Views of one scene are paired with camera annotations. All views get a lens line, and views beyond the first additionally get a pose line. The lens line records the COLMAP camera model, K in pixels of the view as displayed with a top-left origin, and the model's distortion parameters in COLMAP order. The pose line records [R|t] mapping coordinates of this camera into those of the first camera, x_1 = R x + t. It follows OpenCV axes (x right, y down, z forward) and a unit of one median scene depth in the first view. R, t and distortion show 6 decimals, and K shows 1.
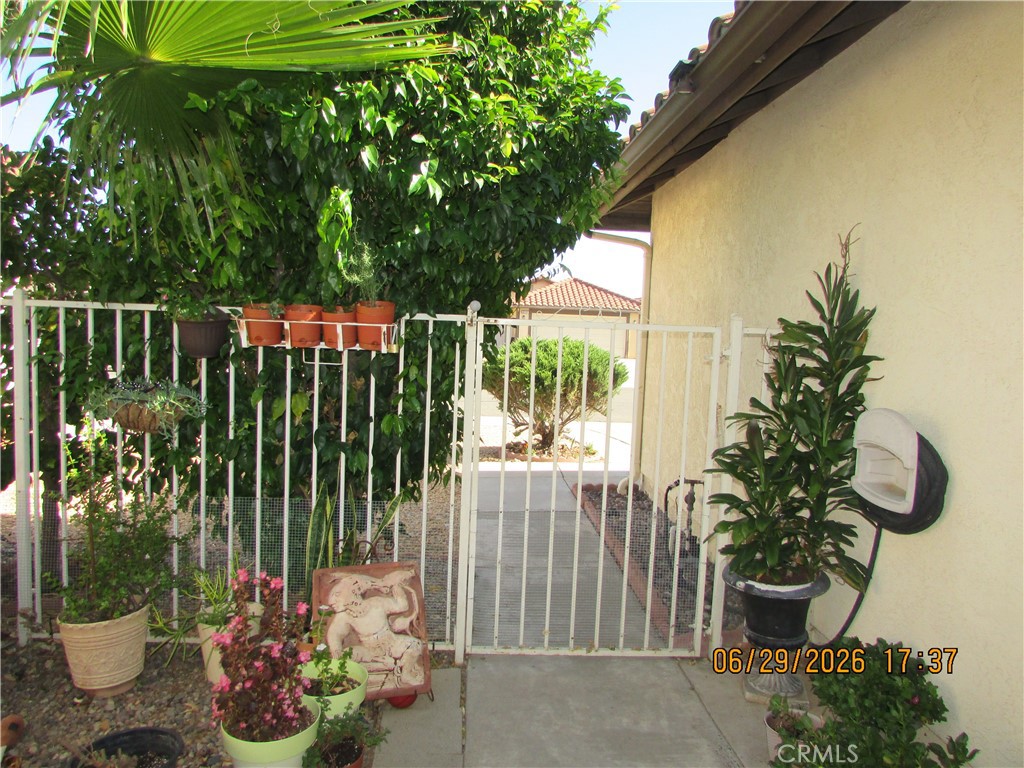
lens RADIAL K [[725.9, 0, 508.7], [0, 725.9, 384.5], [0, 0, 1]] dist [-0.006011, 0.001202]
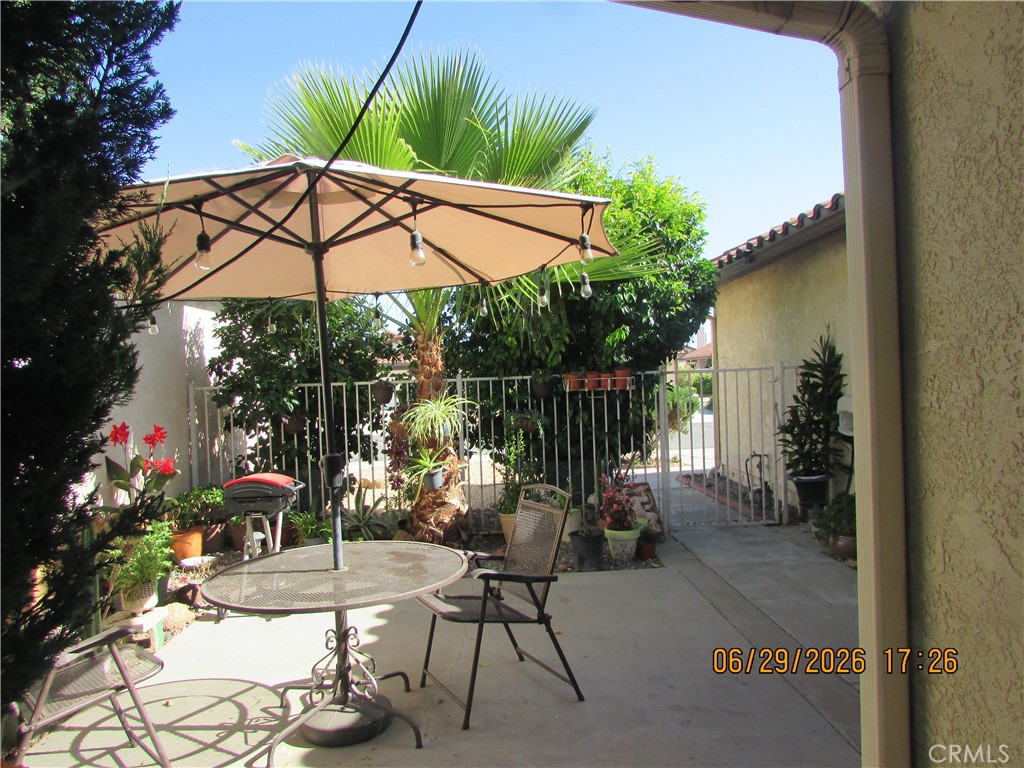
lens RADIAL K [[725.9, 0, 515.9], [0, 725.9, 385.5], [0, 0, 1]] dist [-0.006011, 0.001202]
pose [[0.996725, -0.076668, -0.025726, -0.442093], [0.074695, 0.994715, -0.070447, 0.073954], [0.030991, 0.068295, 0.997184, -1.234596]]
